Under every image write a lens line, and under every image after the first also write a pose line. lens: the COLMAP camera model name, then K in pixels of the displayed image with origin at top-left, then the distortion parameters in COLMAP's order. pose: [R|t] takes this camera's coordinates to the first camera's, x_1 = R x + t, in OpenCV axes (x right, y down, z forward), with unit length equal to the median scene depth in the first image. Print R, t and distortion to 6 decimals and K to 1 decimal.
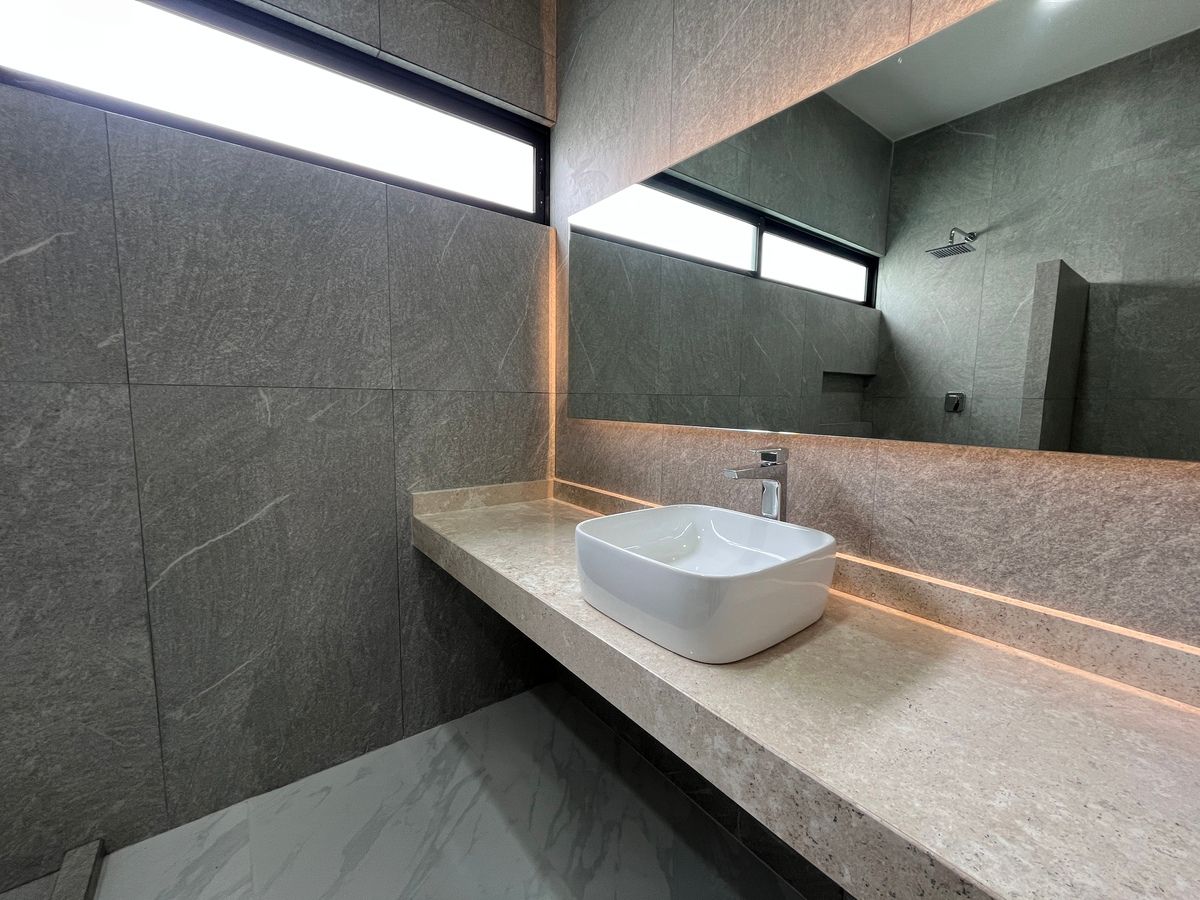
lens RADIAL K [[485.2, 0, 600.0], [0, 485.2, 450.0], [0, 0, 1]] dist [-0.001004, -0.000449]
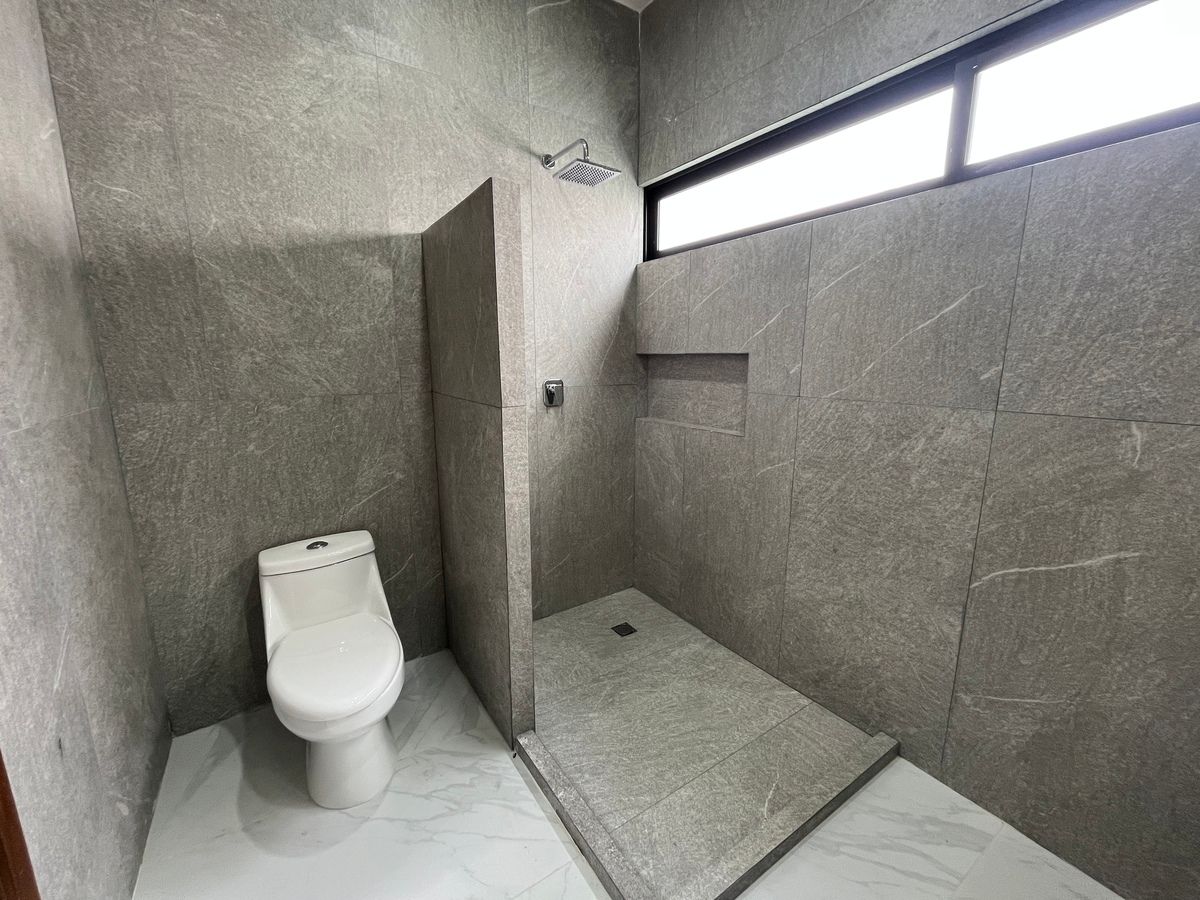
lens RADIAL K [[485.2, 0, 600.4], [0, 485.2, 449.3], [0, 0, 1]] dist [-0.001004, -0.000449]
pose [[-0.057776, 0.170091, -0.983733, 0.204385], [-0.107452, 0.978596, 0.175513, -0.140839], [0.992530, 0.115845, -0.038263, 0.127414]]
